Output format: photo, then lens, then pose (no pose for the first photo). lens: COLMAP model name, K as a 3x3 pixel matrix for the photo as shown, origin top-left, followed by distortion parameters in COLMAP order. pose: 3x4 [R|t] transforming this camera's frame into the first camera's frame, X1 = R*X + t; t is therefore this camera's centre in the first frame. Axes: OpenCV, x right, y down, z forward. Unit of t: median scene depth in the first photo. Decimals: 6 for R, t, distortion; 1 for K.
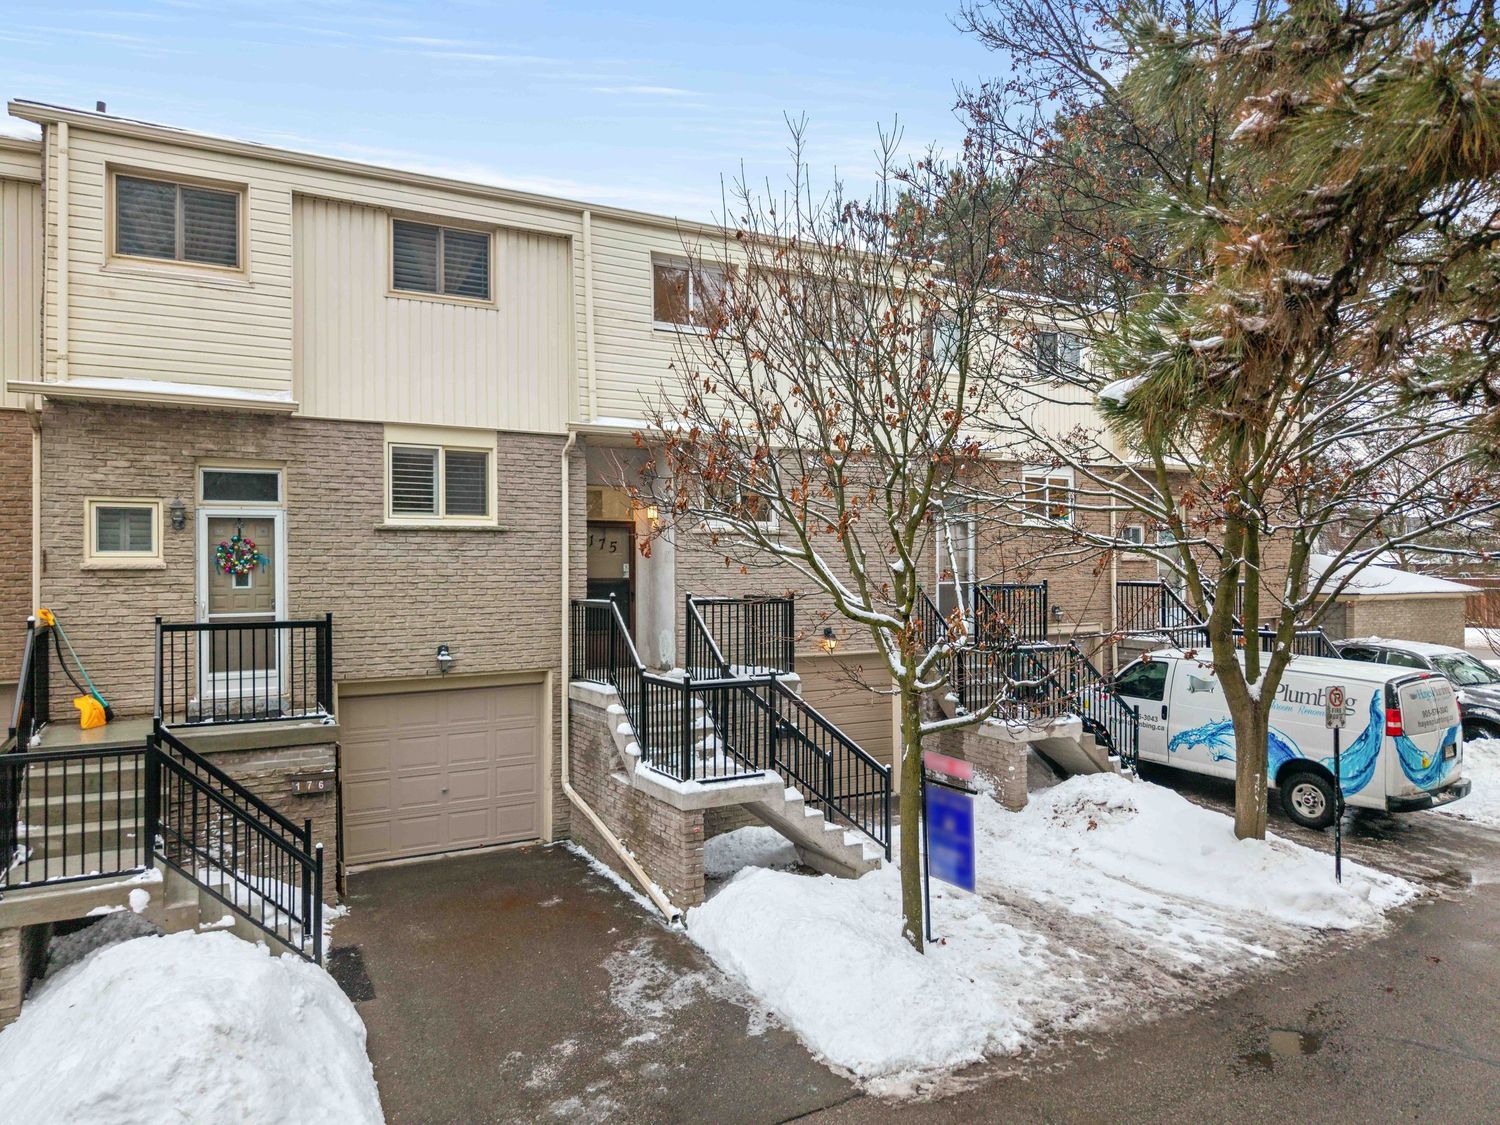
lens RADIAL K [[1027.4, 0, 744.3], [0, 1027.4, 557.1], [0, 0, 1]] dist [0.002477, -0.001433]
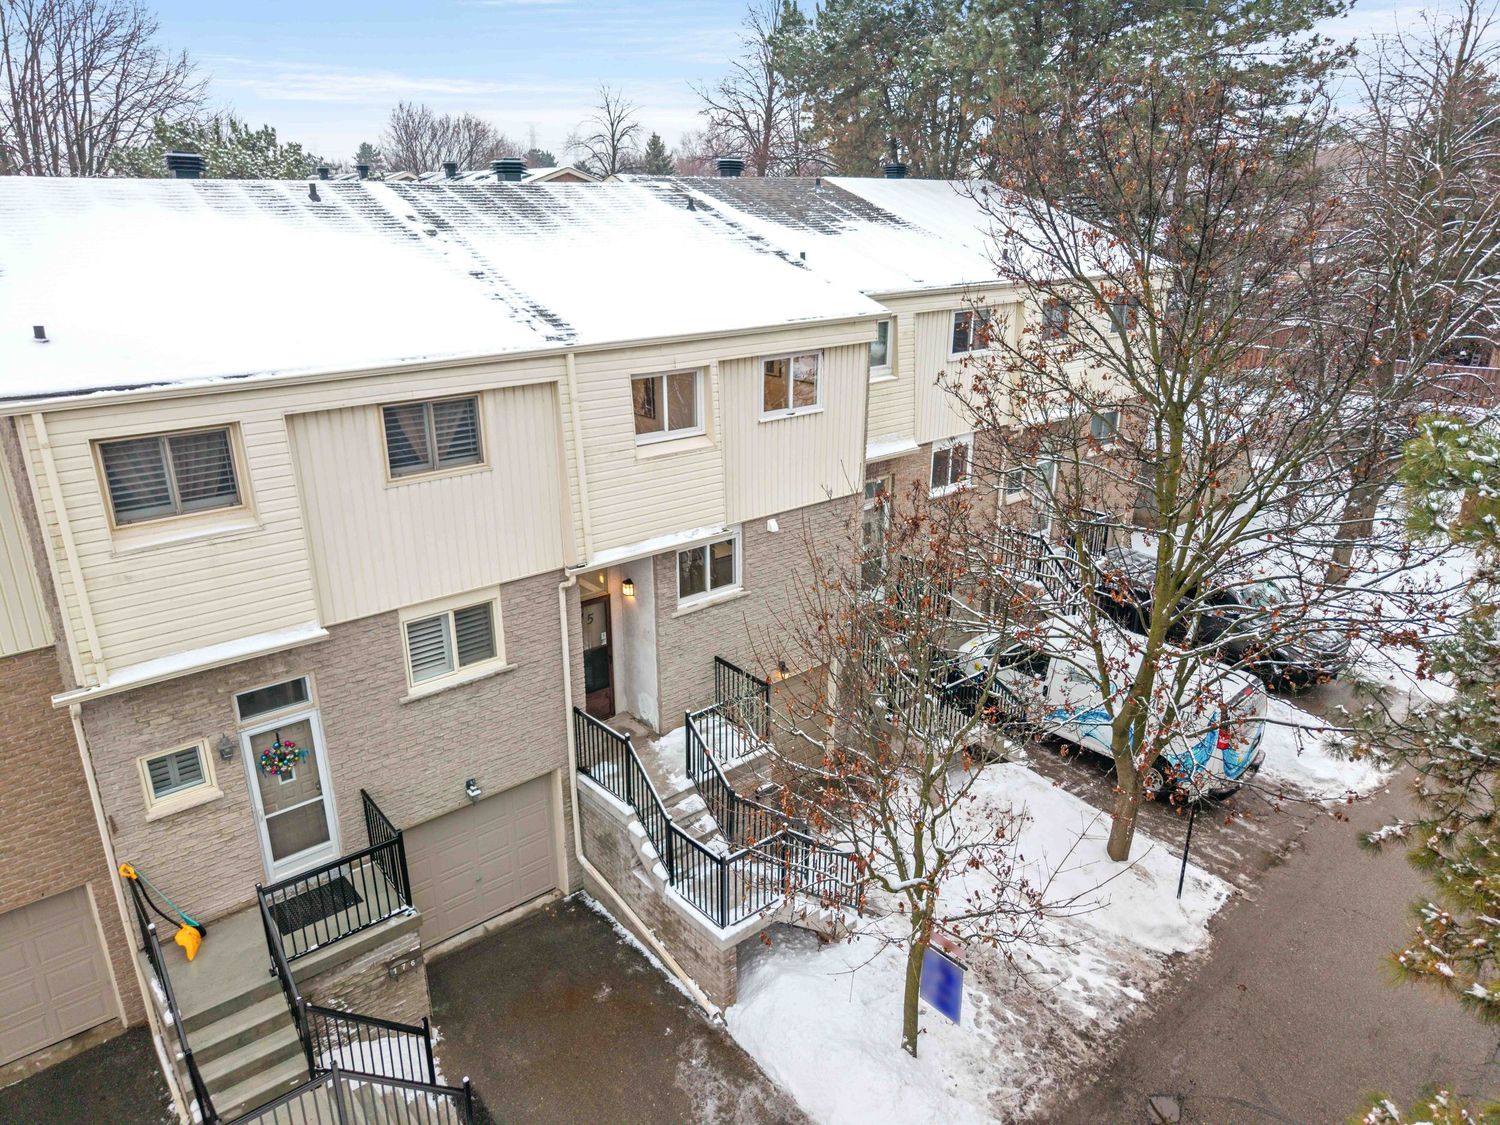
lens RADIAL K [[1036.1, 0, 750.0], [0, 1036.1, 562.5], [0, 0, 1]] dist [0.005488, -0.000984]
pose [[0.979960, -0.061185, 0.189565, -0.223532], [-0.009604, 0.936037, 0.351770, -0.600616], [-0.198963, -0.346541, 0.916691, 0.000813]]
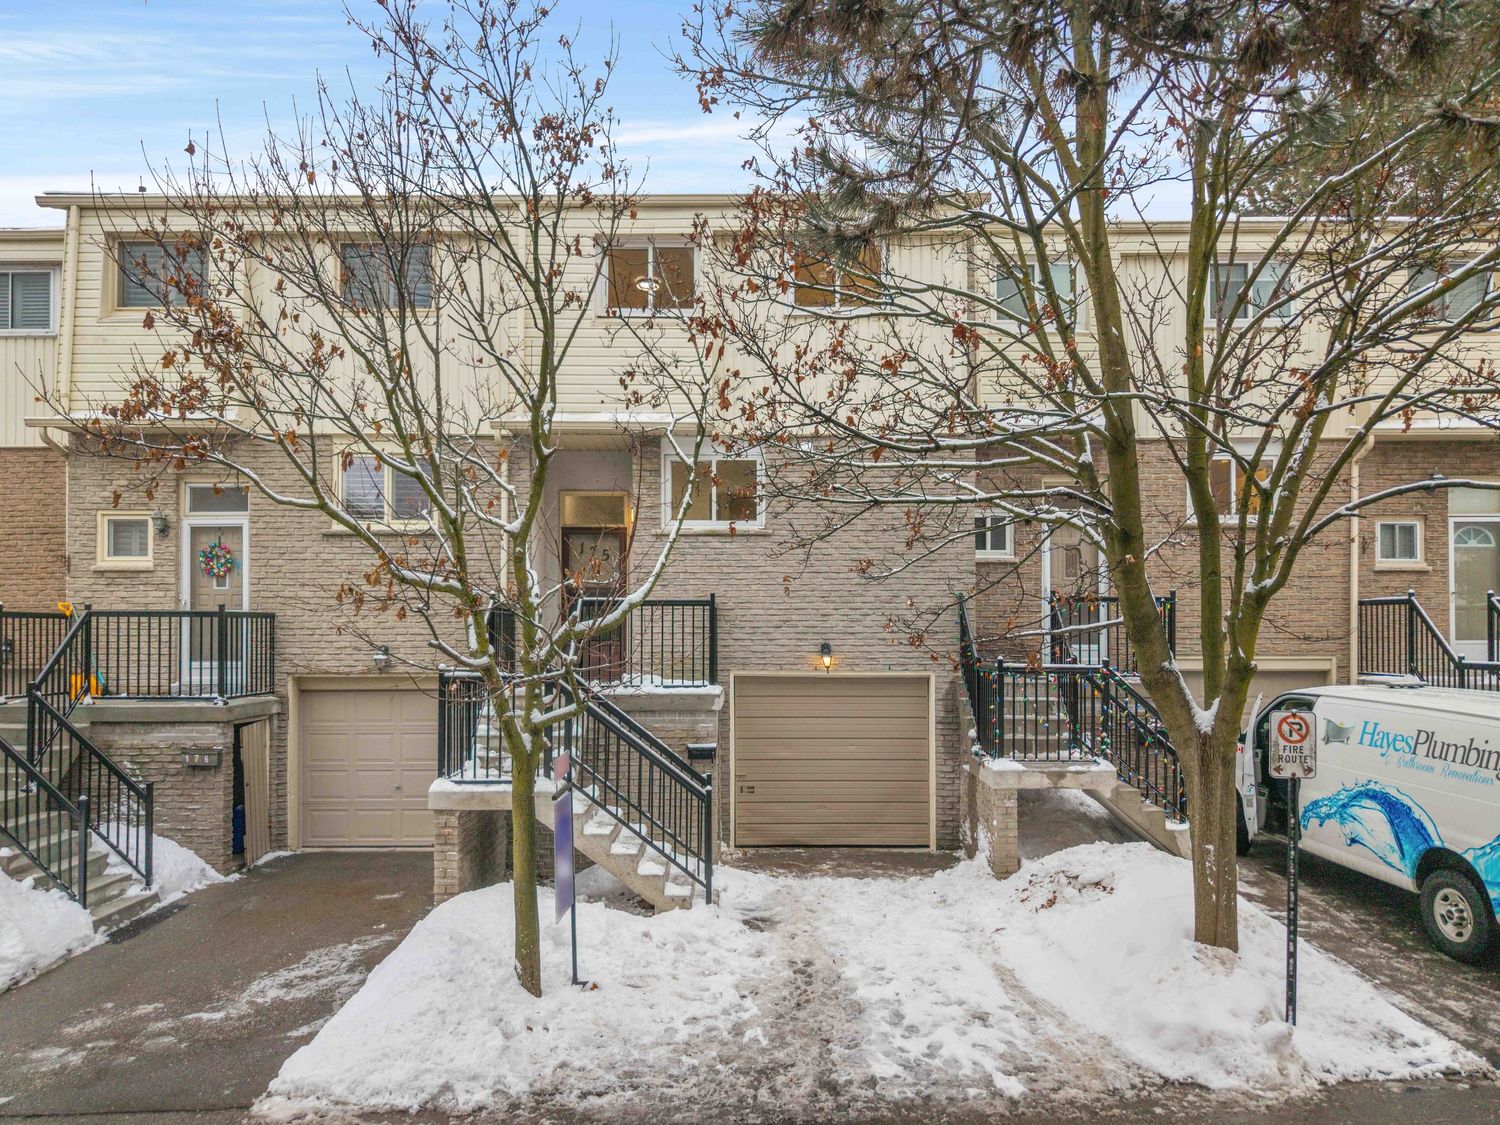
lens RADIAL K [[1051.8, 0, 737.0], [0, 1051.8, 614.2], [0, 0, 1]] dist [0.000236, 0.001863]
pose [[0.872708, -0.005516, -0.488212, 0.614180], [-0.000312, 0.999930, -0.011854, 0.076541], [0.488243, 0.010497, 0.872645, 0.281077]]
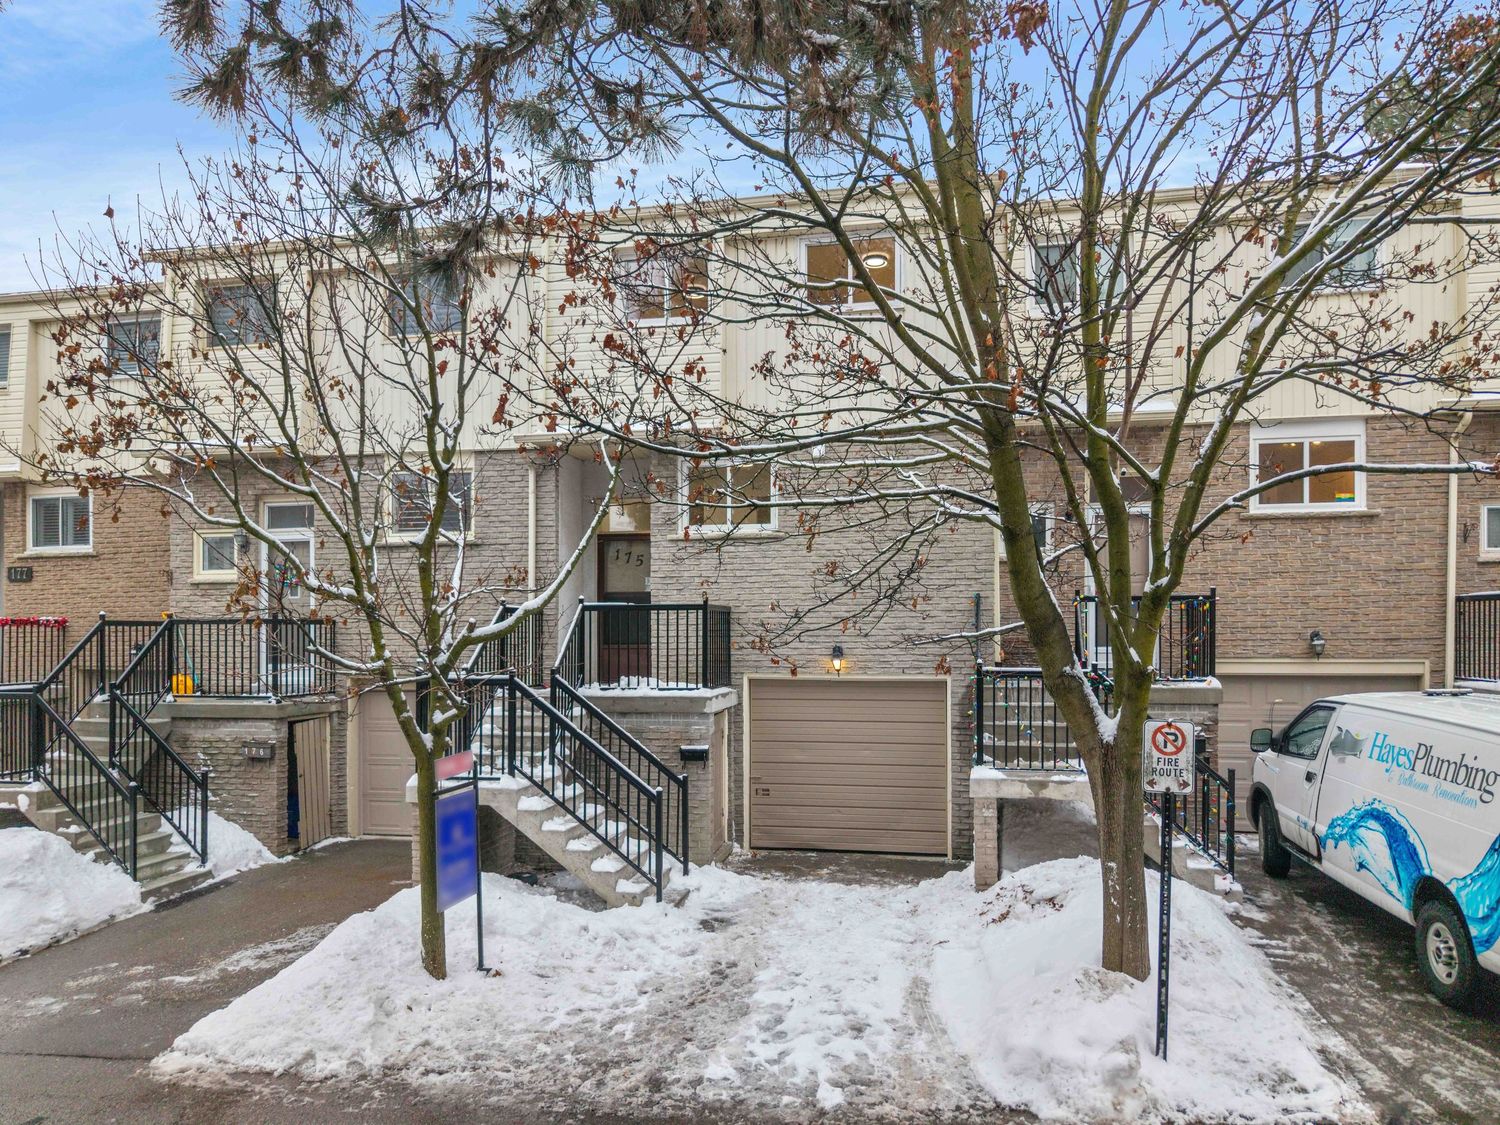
lens RADIAL K [[1055.3, 0, 732.9], [0, 1055.3, 628.9], [0, 0, 1]] dist [0.000583, 0.000618]
pose [[0.756204, -0.003662, -0.654325, 0.807563], [0.005684, 0.999983, 0.000972, 0.074125], [0.654311, -0.004454, 0.756213, 0.402667]]
